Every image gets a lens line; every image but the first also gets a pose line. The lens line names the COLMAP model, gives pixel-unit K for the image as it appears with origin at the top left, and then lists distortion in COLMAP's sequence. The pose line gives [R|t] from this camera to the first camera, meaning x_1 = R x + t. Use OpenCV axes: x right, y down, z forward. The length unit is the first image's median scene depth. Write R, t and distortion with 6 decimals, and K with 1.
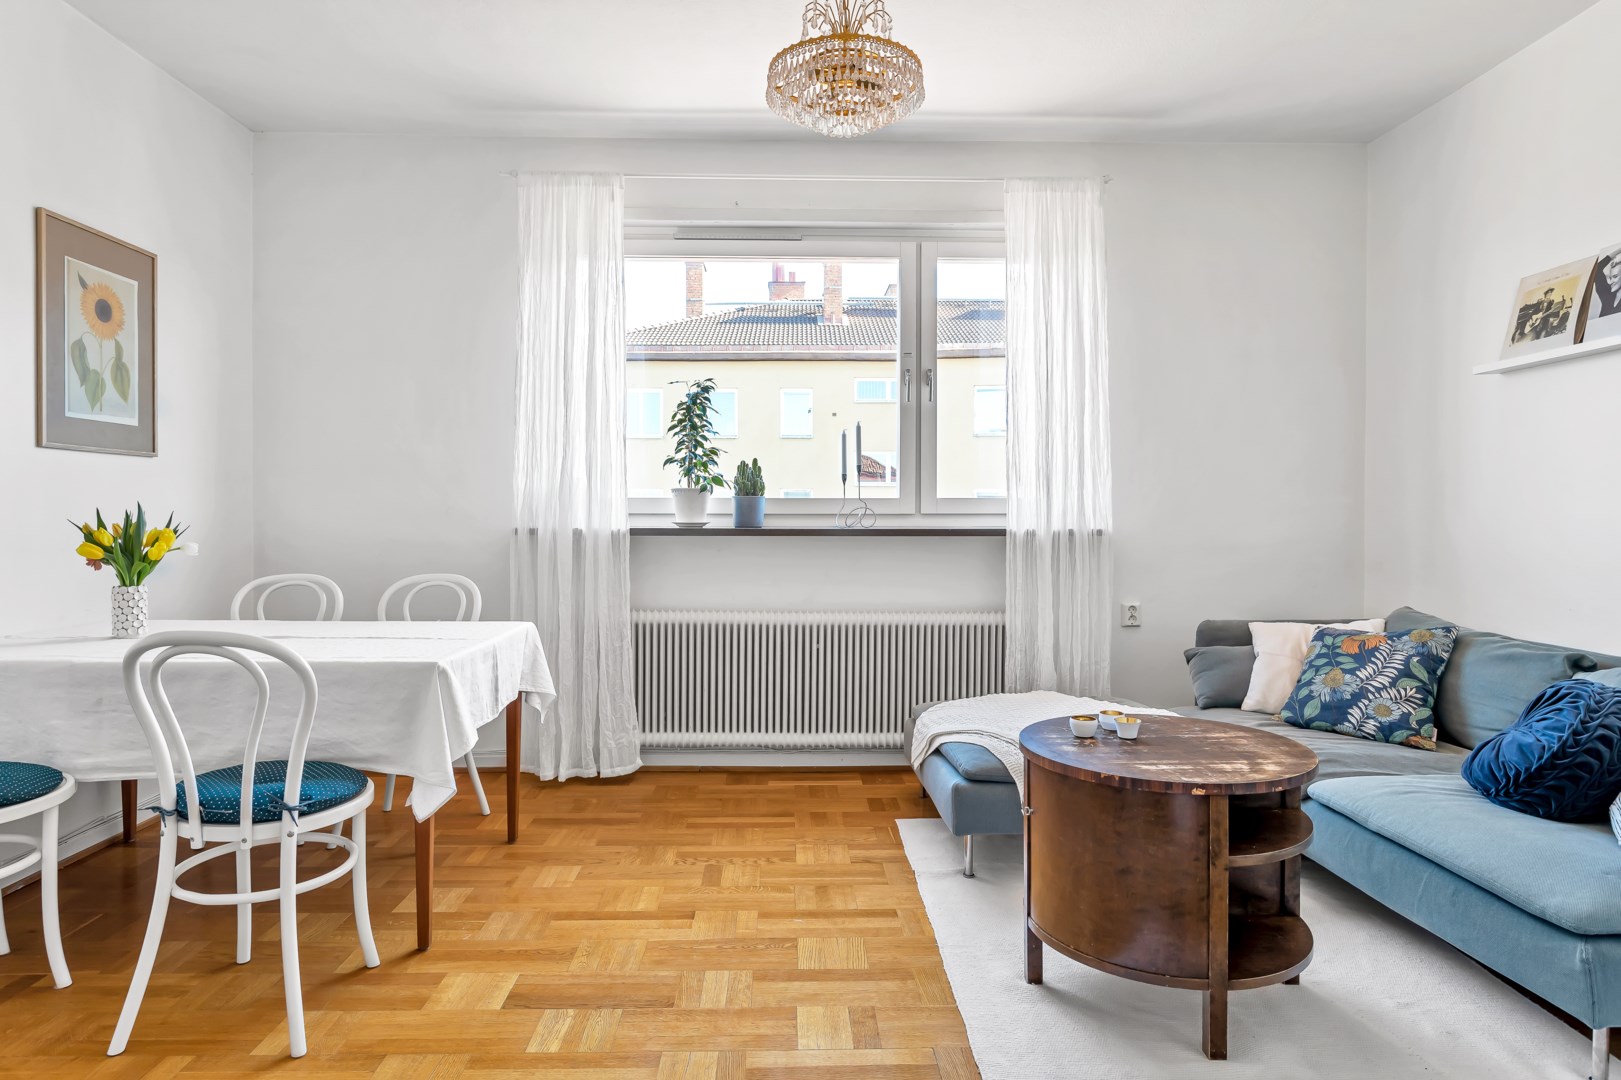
lens RADIAL K [[934.6, 0, 799.1], [0, 934.6, 525.9], [0, 0, 1]] dist [-0.014844, 0.010197]
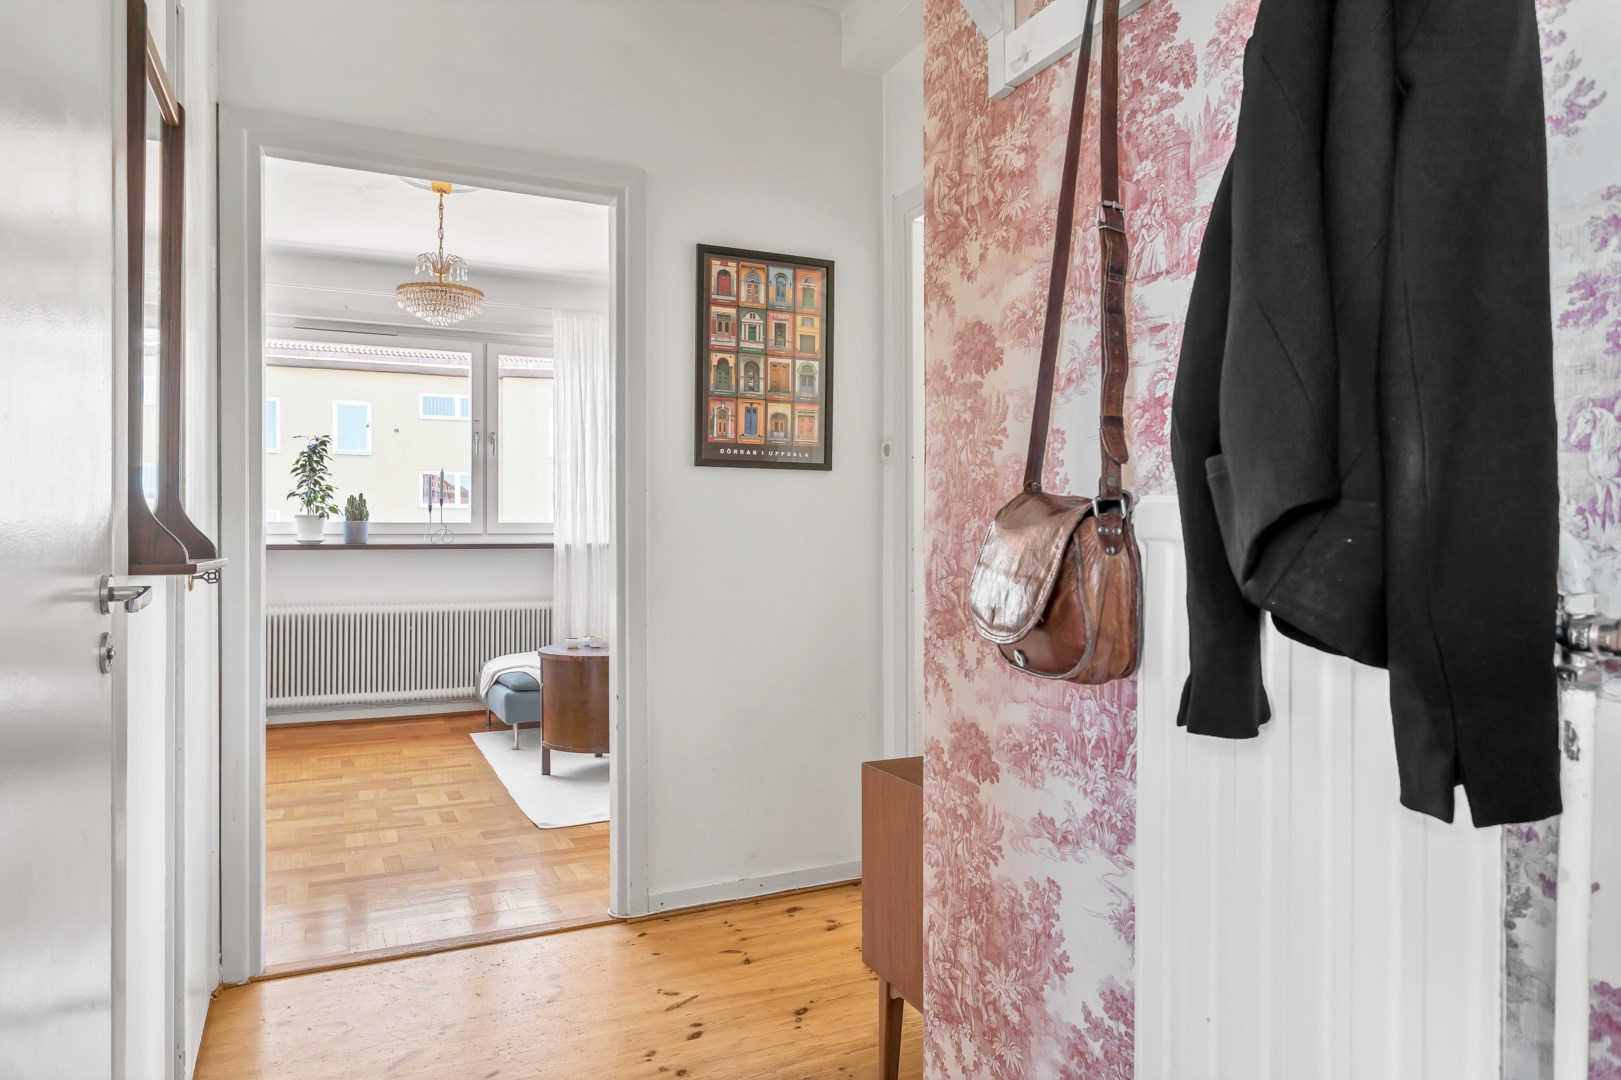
lens RADIAL K [[990.0, 0, 805.2], [0, 990.0, 534.3], [0, 0, 1]] dist [-0.014931, 0.005064]
pose [[0.907607, -0.001349, 0.419819, -0.070208], [0.008530, 0.999848, -0.015228, 0.016775], [-0.419735, 0.017402, 0.907480, -0.645096]]
